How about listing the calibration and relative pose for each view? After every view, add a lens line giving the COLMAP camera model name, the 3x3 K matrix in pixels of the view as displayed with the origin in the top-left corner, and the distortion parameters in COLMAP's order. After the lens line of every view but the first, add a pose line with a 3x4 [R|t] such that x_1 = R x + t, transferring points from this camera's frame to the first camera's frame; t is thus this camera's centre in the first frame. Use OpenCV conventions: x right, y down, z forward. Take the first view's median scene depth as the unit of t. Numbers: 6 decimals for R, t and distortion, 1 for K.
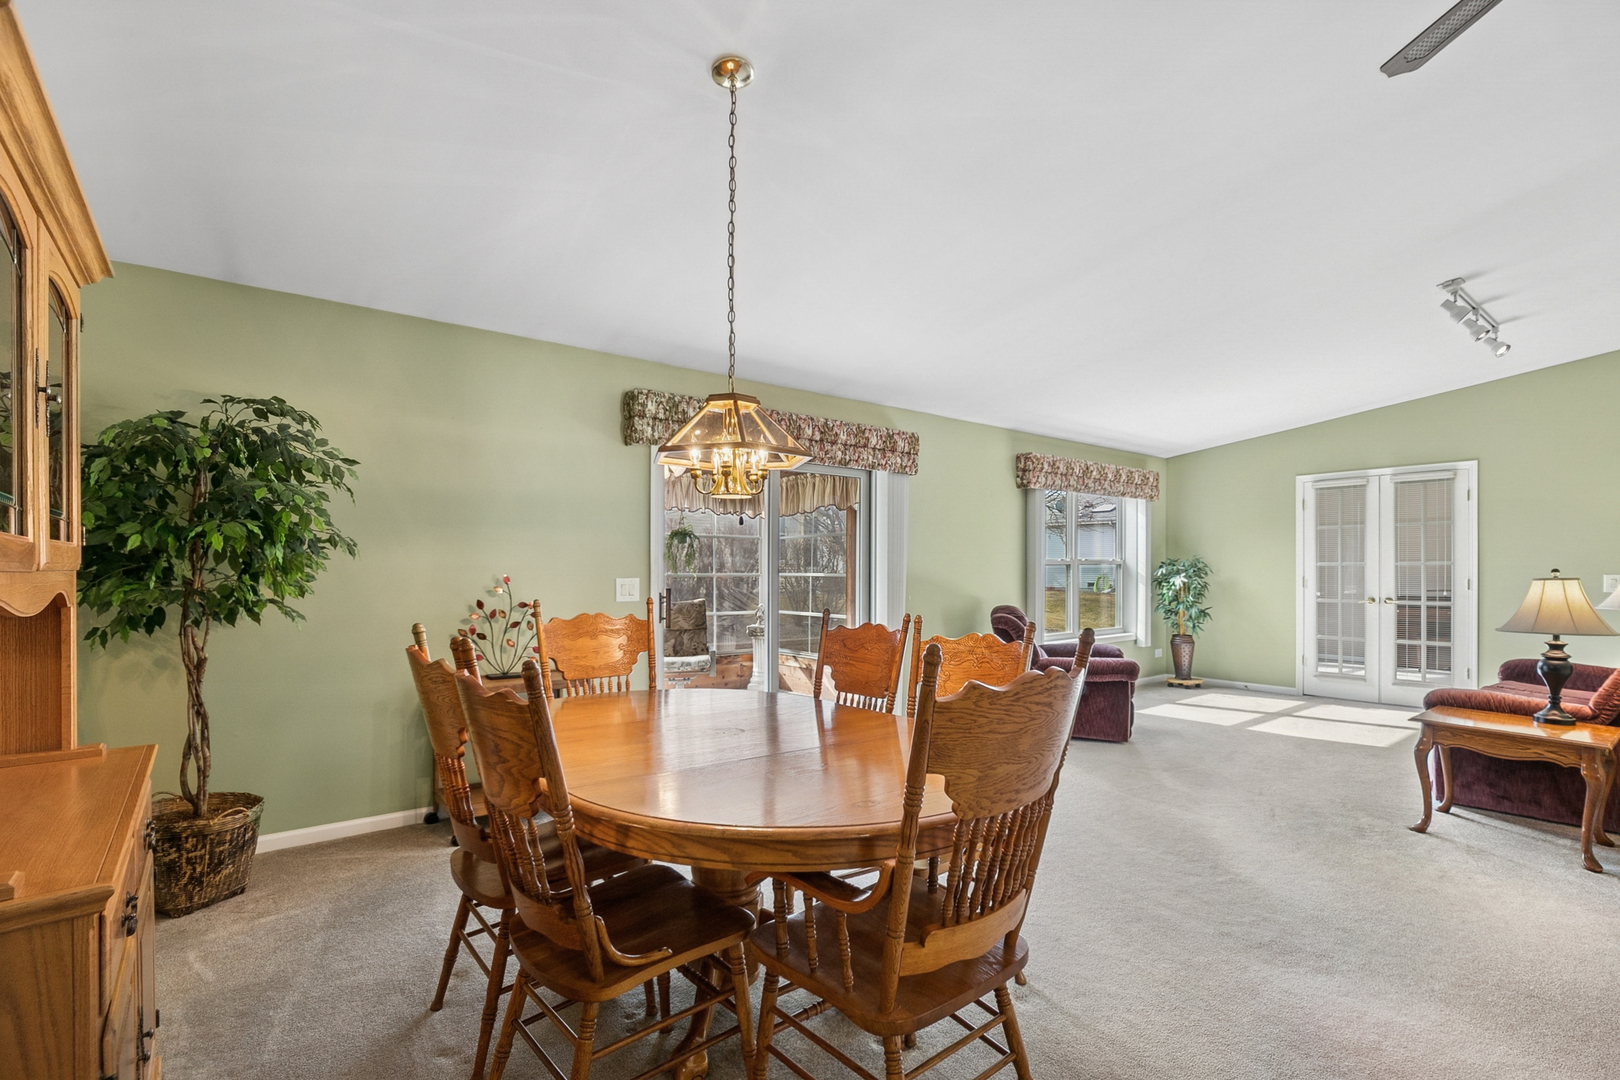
lens RADIAL K [[769.2, 0, 816.1], [0, 769.2, 581.2], [0, 0, 1]] dist [-0.001409, 0.000091]
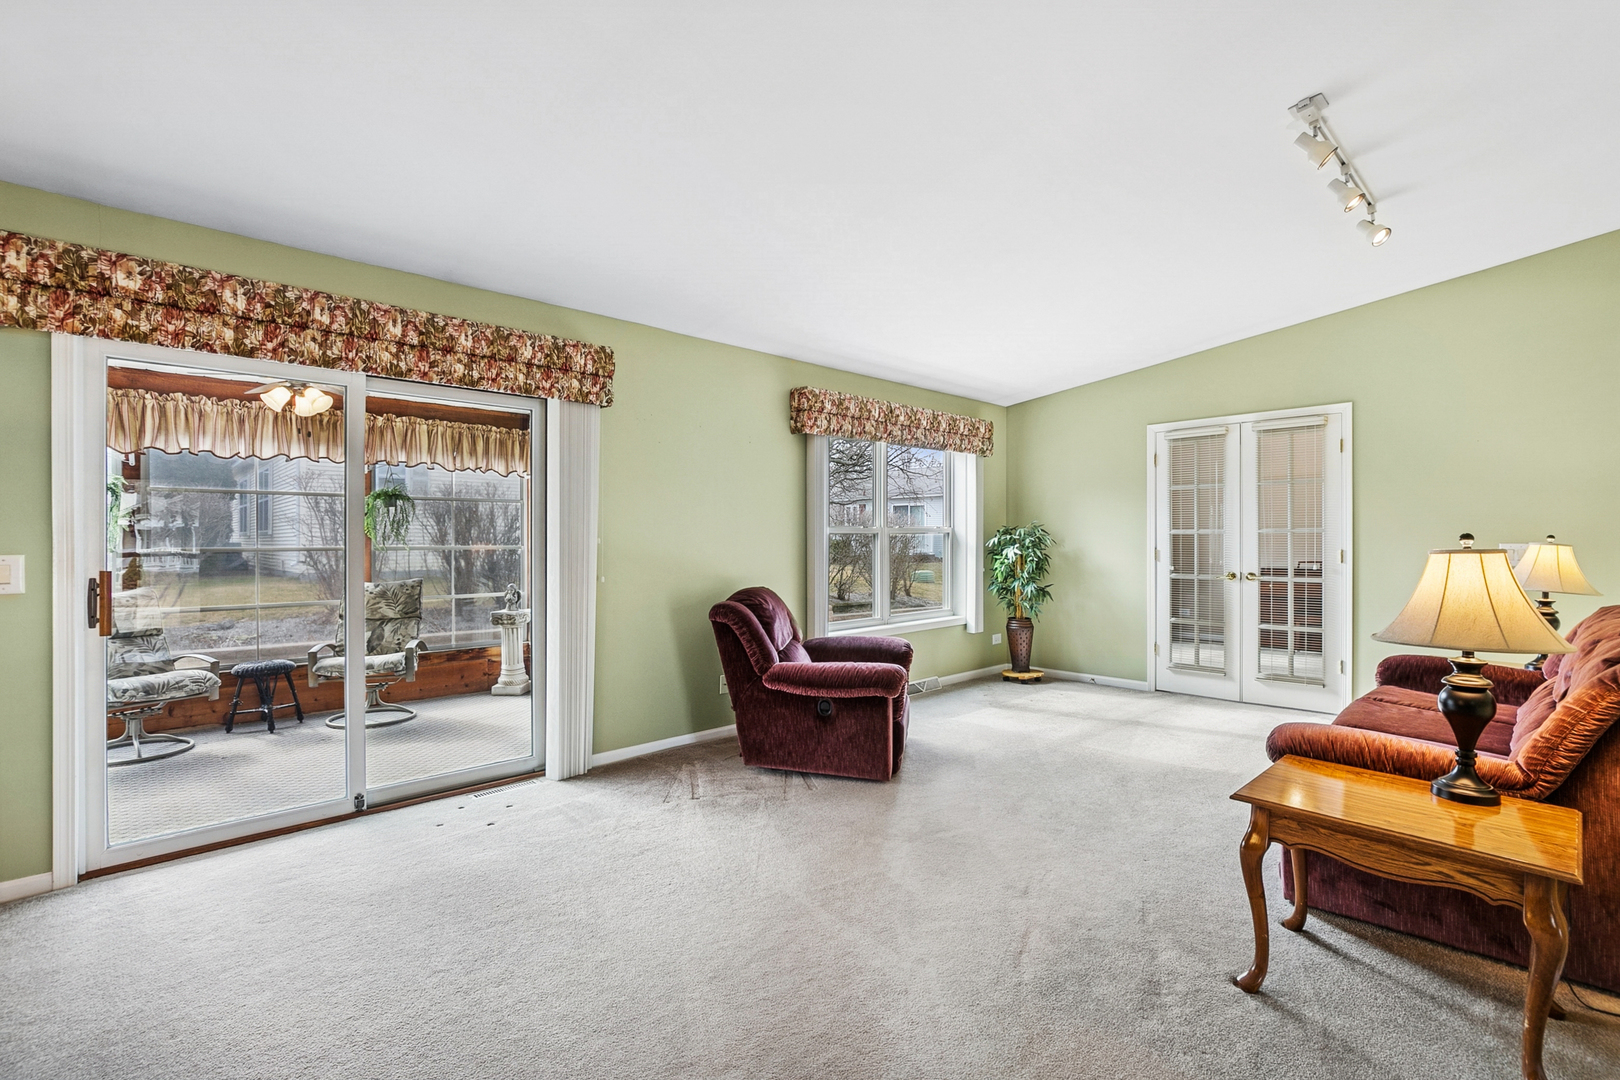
lens RADIAL K [[753.9, 0, 809.9], [0, 753.9, 555.2], [0, 0, 1]] dist [-0.003014, -0.000277]
pose [[0.996732, -0.004403, 0.080657, 0.223646], [0.004101, 0.999984, 0.003905, -0.002134], [-0.080673, -0.003561, 0.996734, 0.251677]]
